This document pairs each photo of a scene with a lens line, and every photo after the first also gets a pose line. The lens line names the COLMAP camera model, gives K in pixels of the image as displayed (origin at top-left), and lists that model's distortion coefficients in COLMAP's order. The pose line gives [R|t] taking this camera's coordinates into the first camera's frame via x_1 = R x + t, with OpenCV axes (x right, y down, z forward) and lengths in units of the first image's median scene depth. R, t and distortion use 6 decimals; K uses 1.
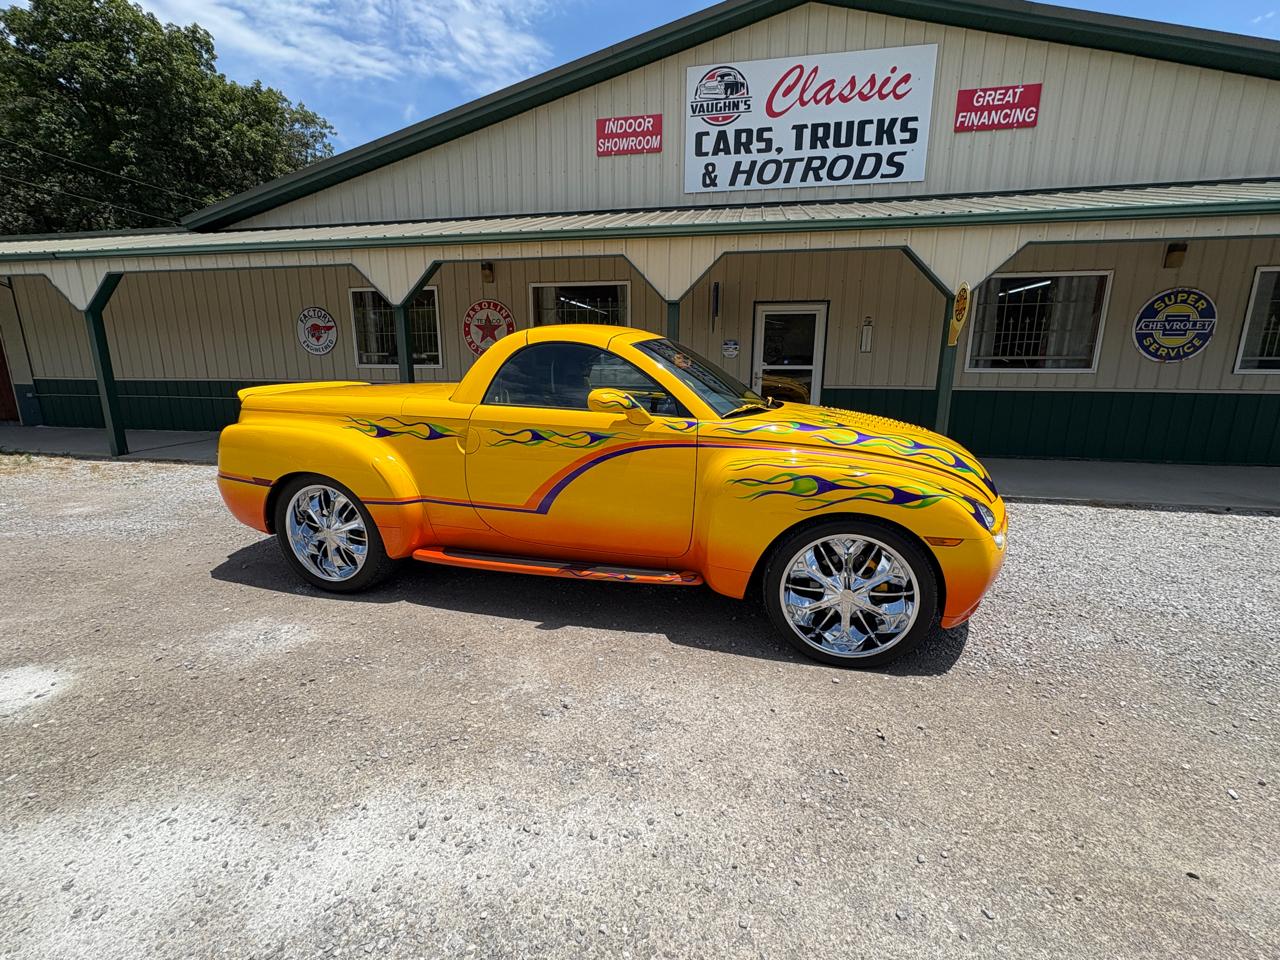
lens RADIAL K [[466.3, 0, 635.3], [0, 466.3, 447.0], [0, 0, 1]] dist [0.000717, 0.000044]
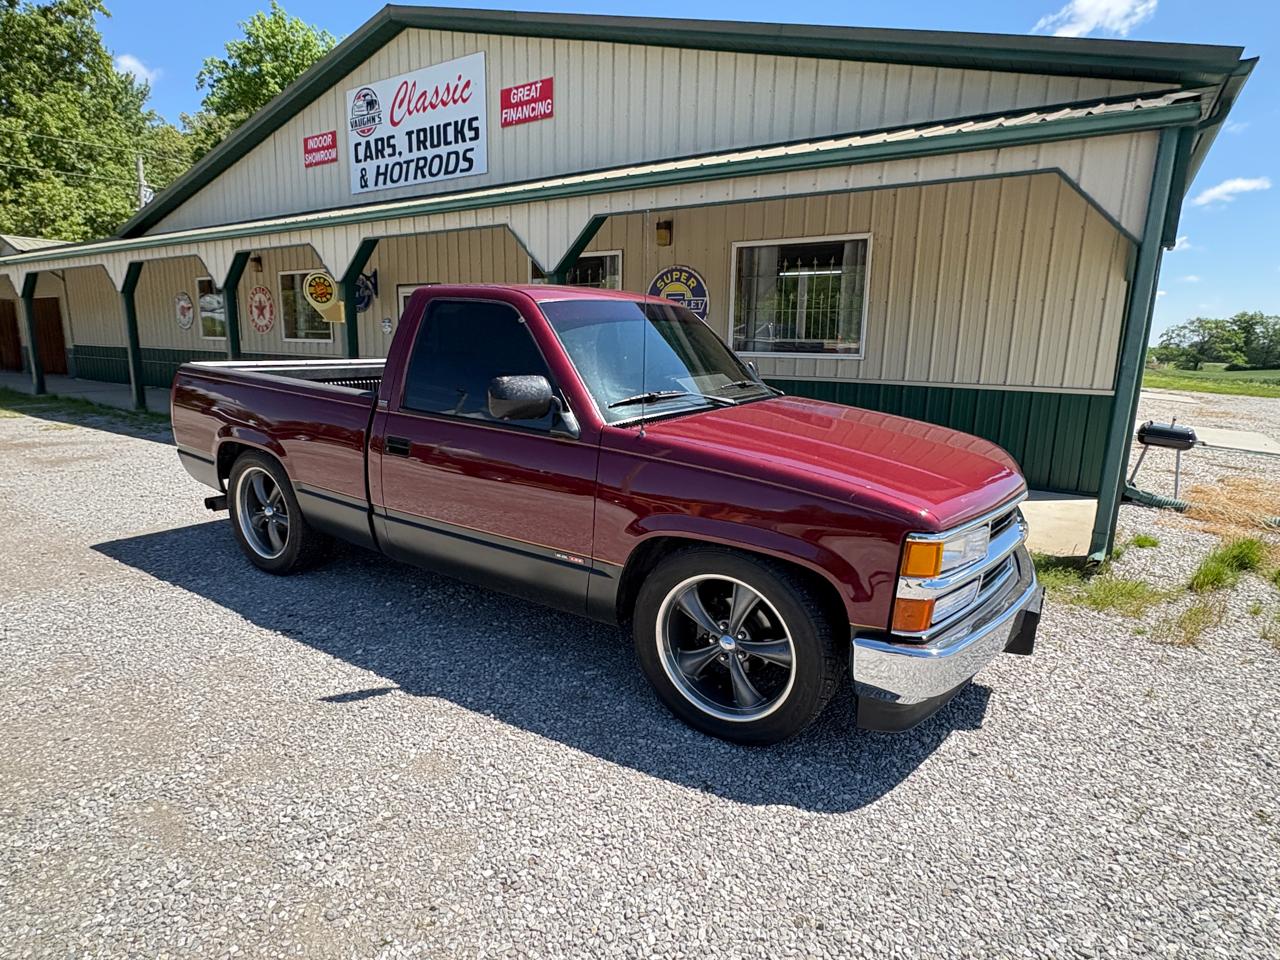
lens RADIAL K [[681.8, 0, 640.0], [0, 681.8, 480.0], [0, 0, 1]] dist [-0.002158, -0.001175]
pose [[0.915037, 0.094822, -0.392067, 1.610502], [-0.089823, 0.995471, 0.031120, 0.062476], [0.393242, 0.006741, 0.919410, -0.314971]]
